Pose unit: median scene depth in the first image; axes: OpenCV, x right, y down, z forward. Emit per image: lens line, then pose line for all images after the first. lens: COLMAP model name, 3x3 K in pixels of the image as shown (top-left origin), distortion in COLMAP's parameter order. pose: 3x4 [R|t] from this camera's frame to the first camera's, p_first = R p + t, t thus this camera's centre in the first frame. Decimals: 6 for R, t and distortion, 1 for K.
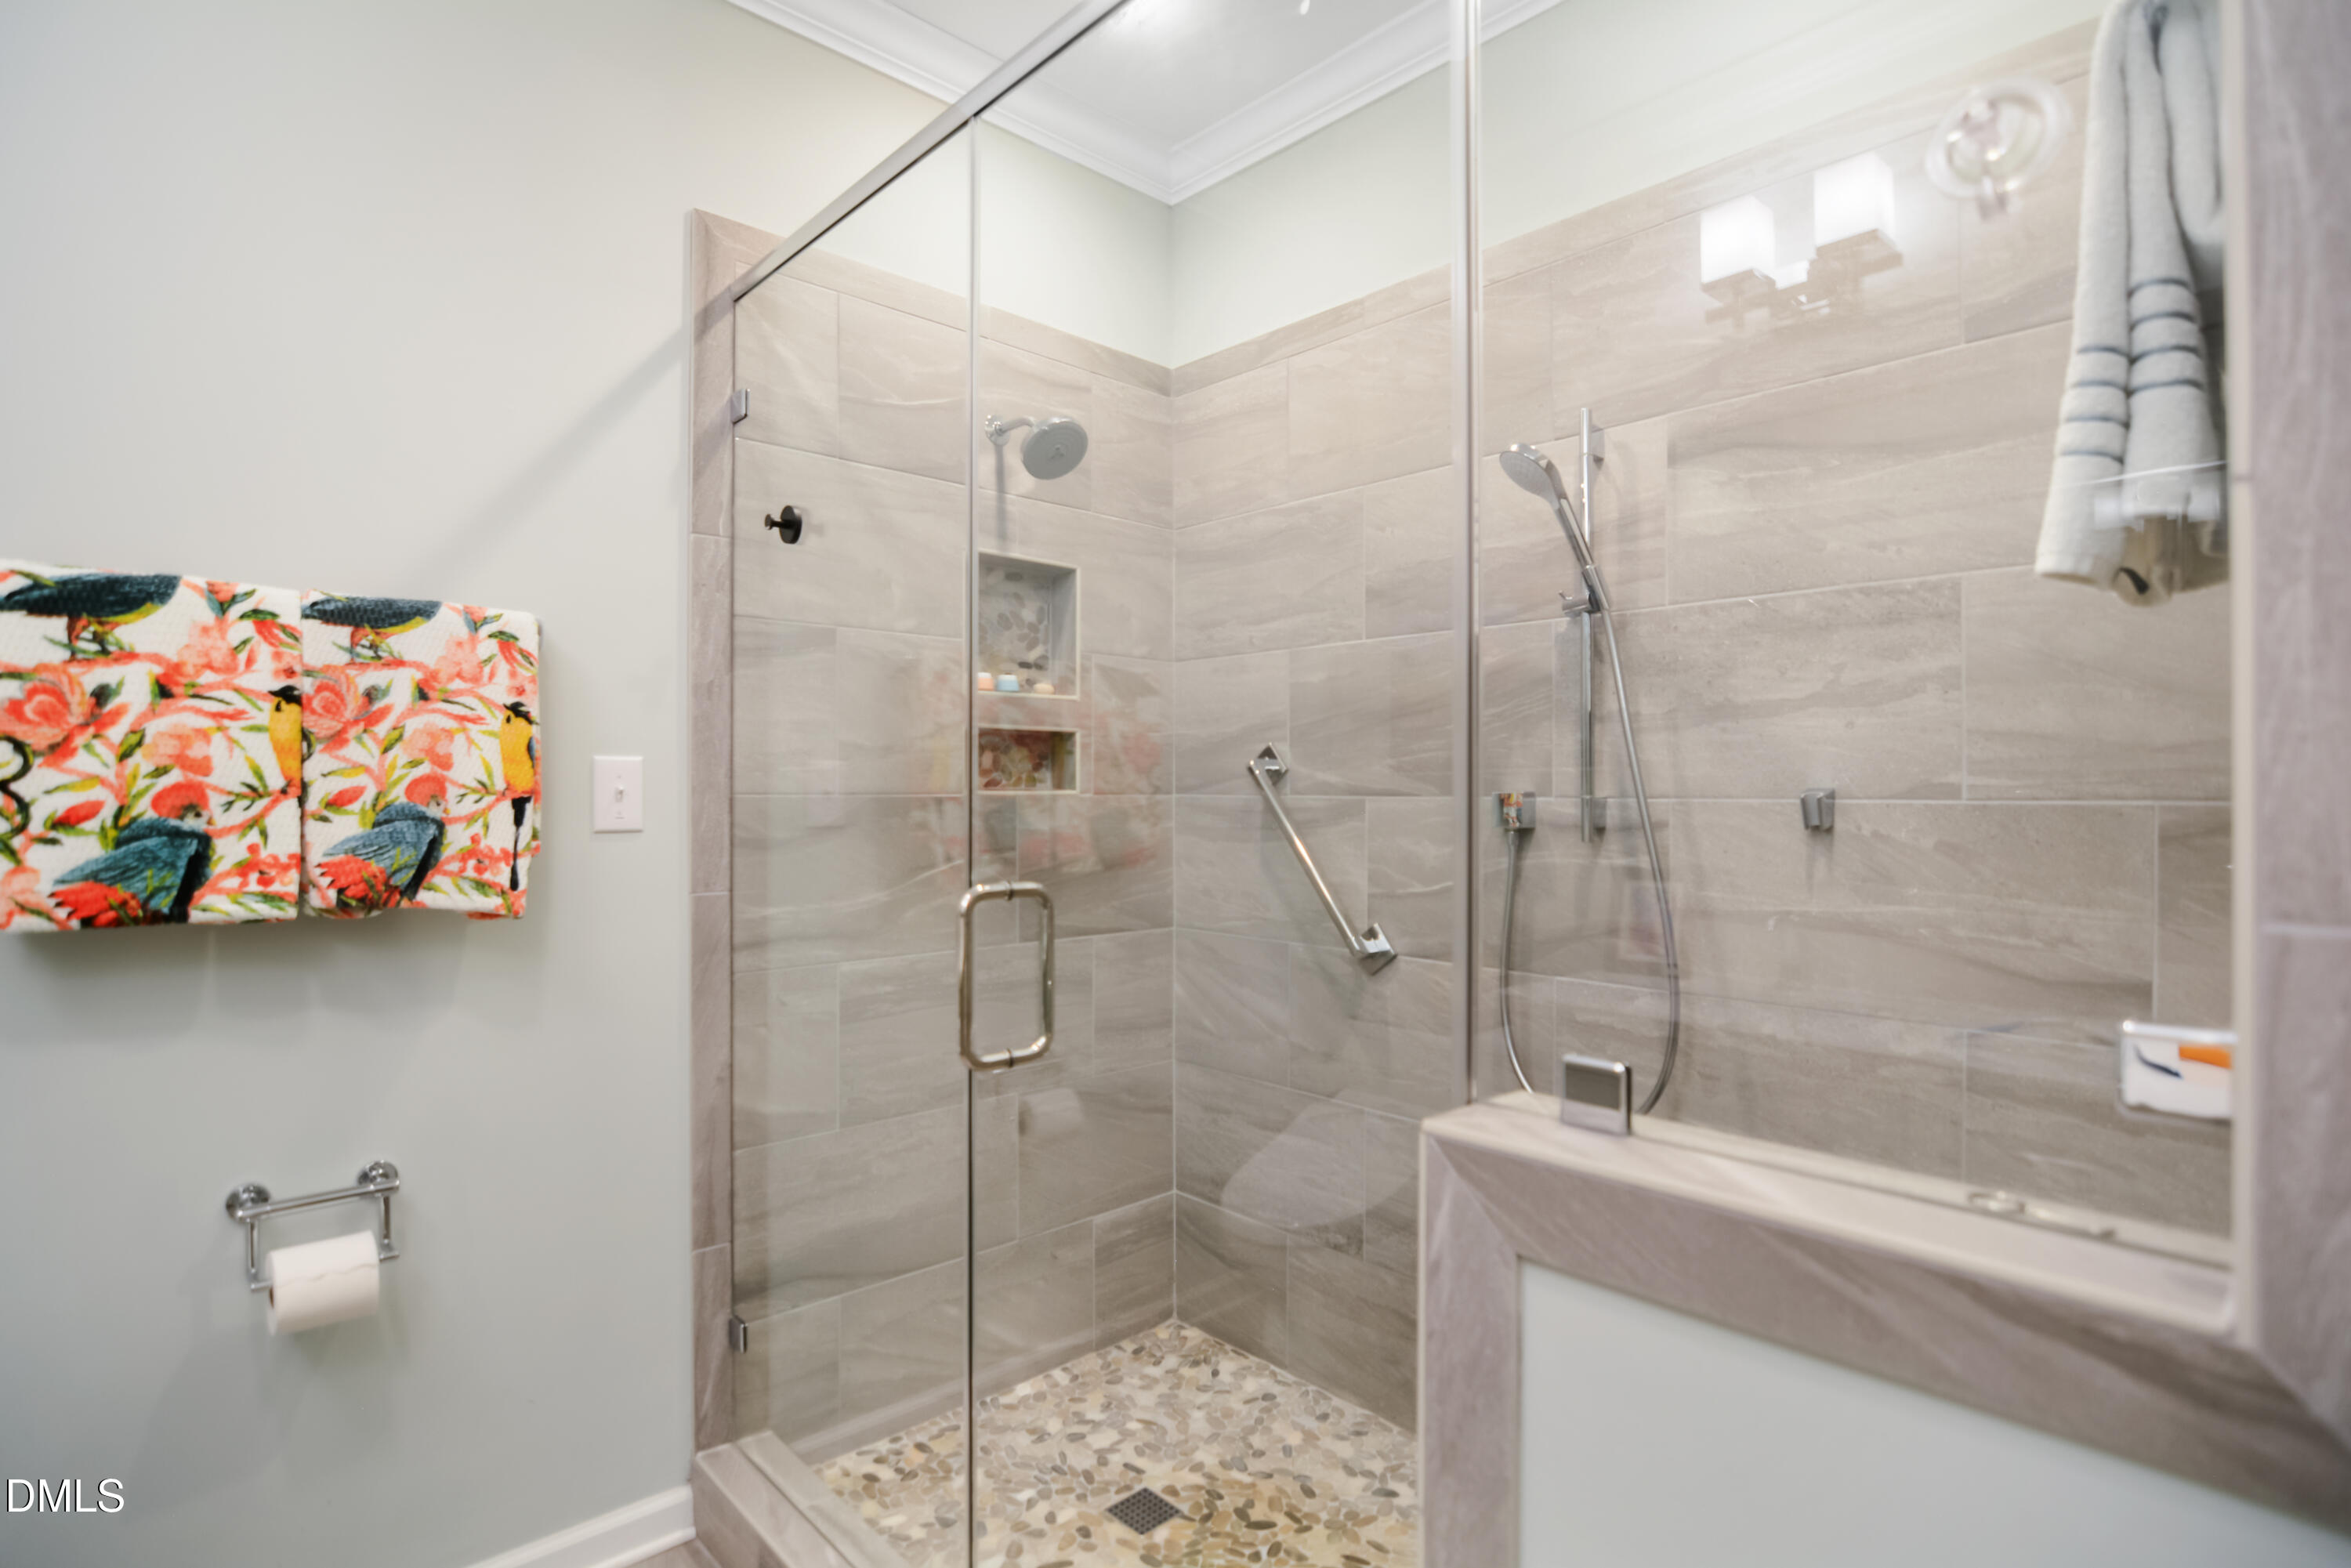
lens RADIAL K [[1159.8, 0, 1174.5], [0, 1159.8, 794.6], [0, 0, 1]] dist [-0.029878, 0.006142]
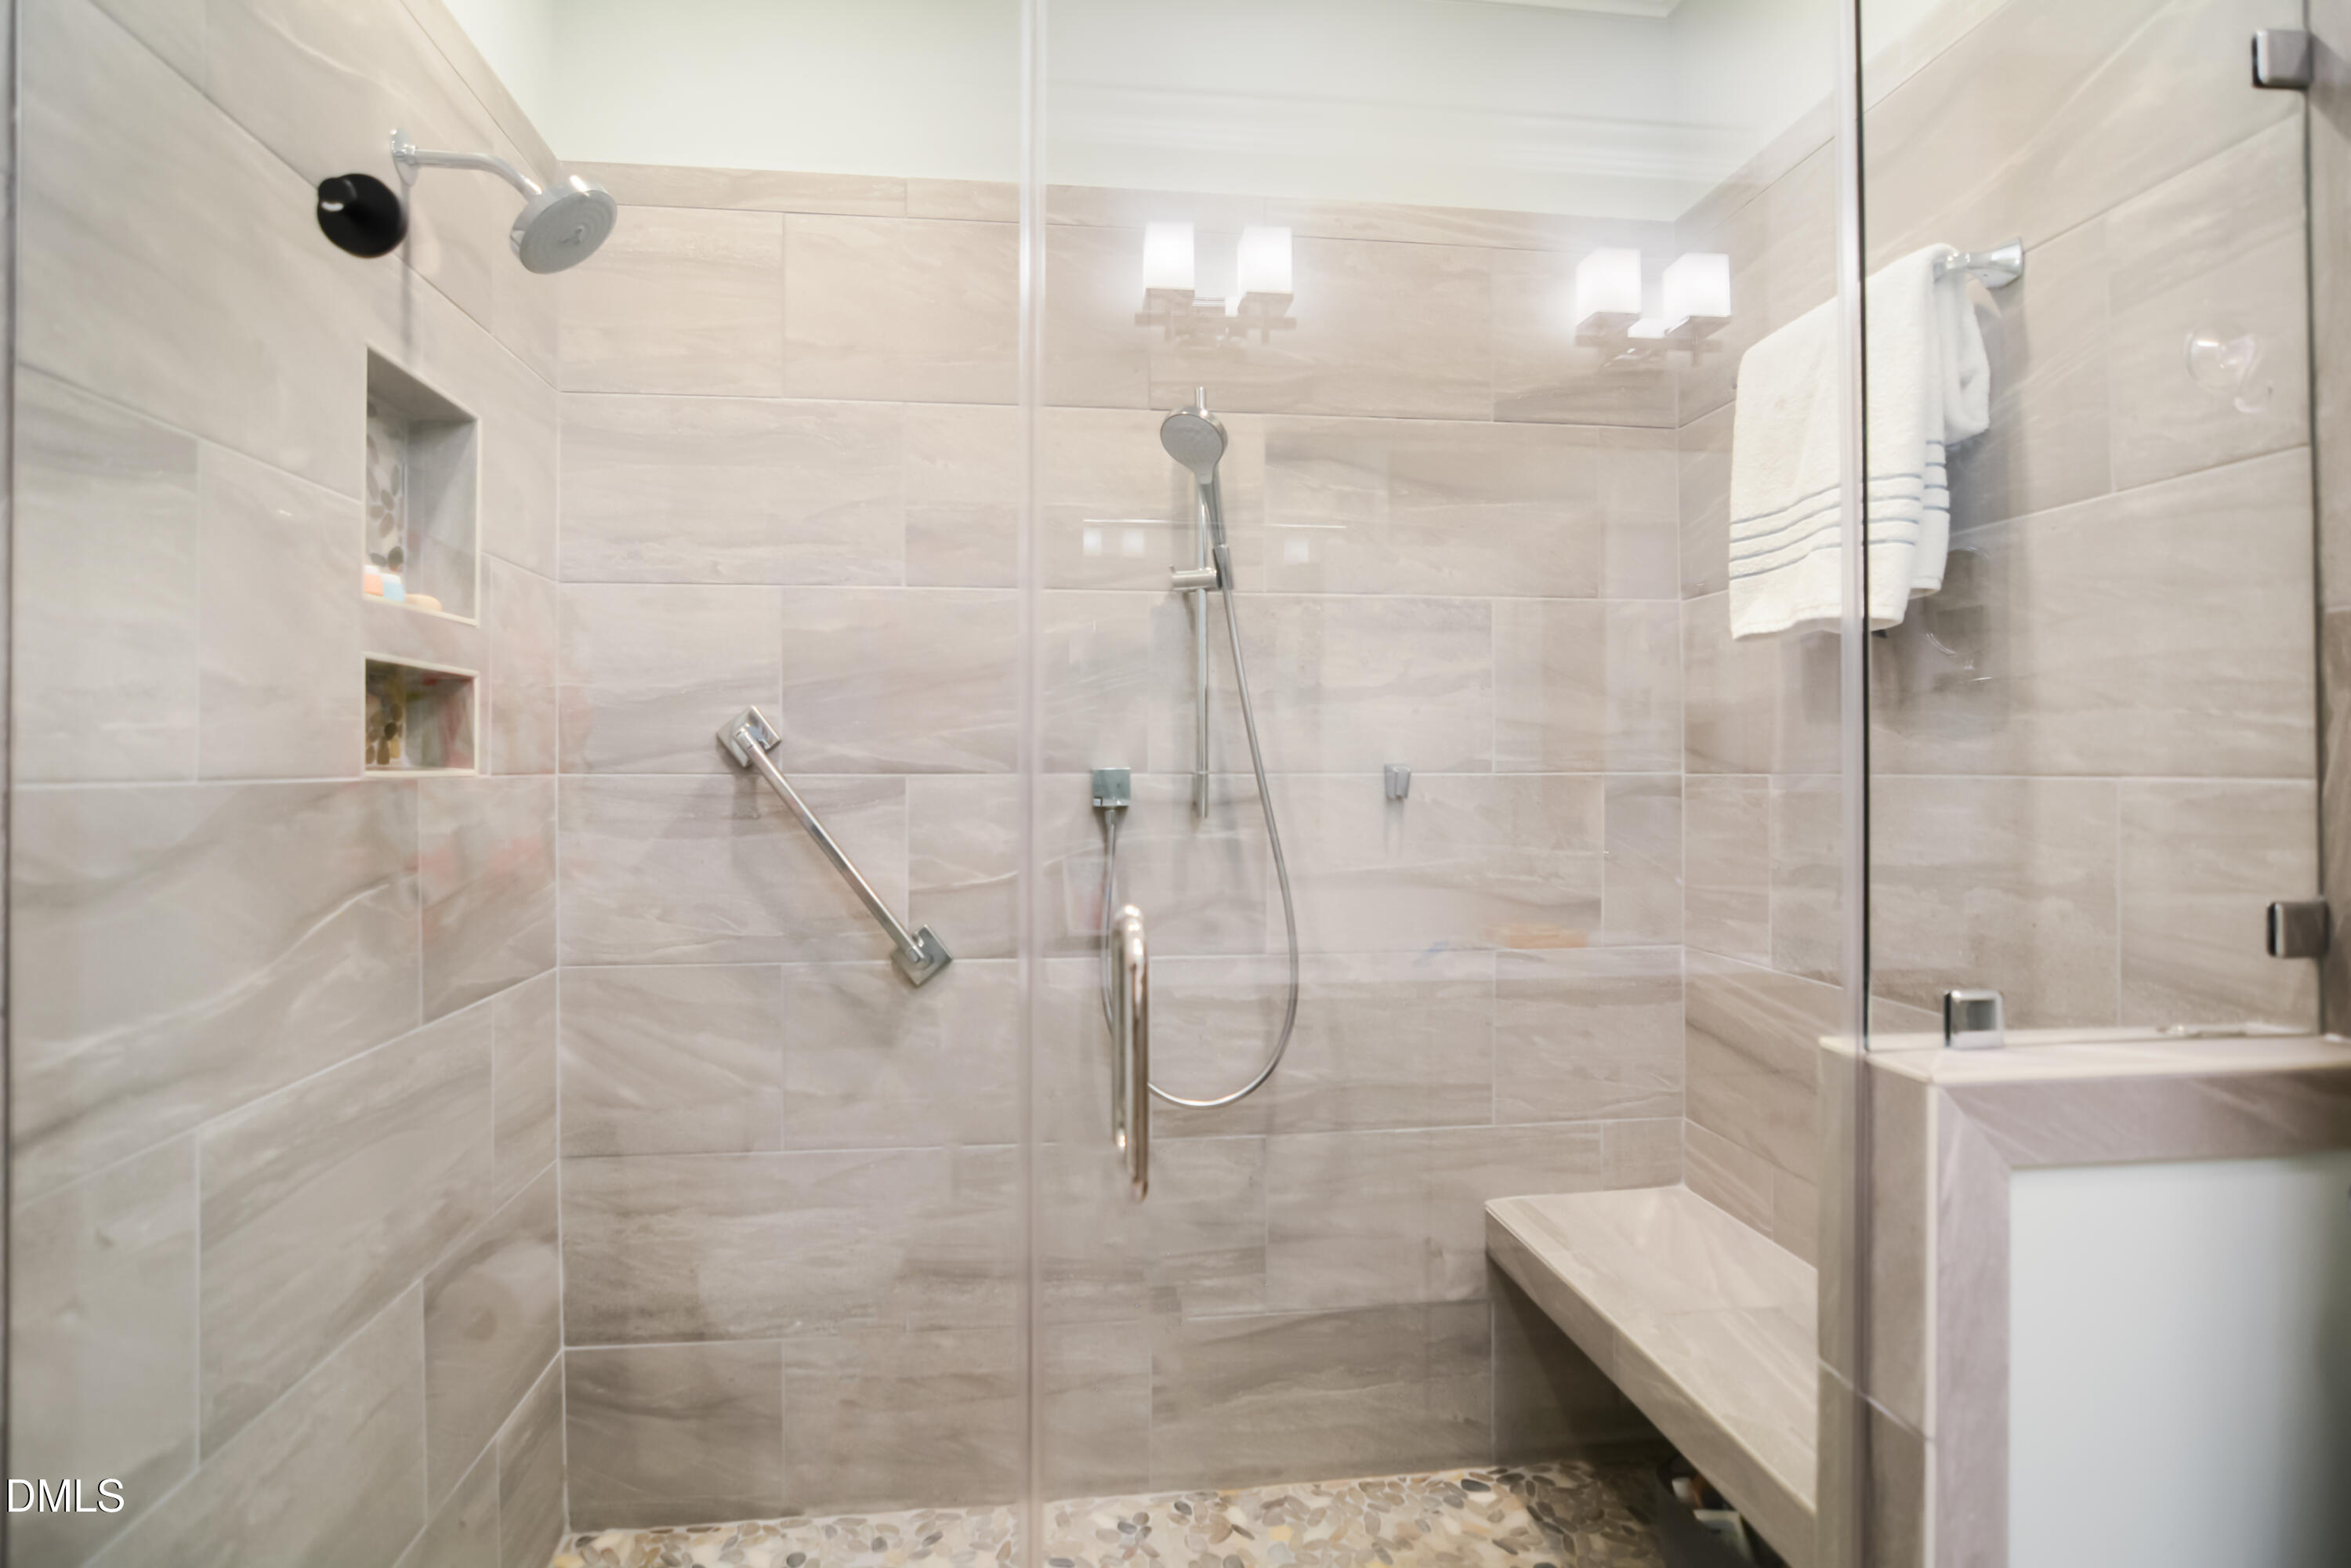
lens RADIAL K [[1173.1, 0, 1167.5], [0, 1173.1, 759.7], [0, 0, 1]] dist [-0.024470, 0.000727]
pose [[0.591088, 0.000511, 0.806607, -0.440433], [0.005577, 0.999973, -0.004721, -0.004479], [-0.806588, 0.007289, 0.591069, 0.381743]]
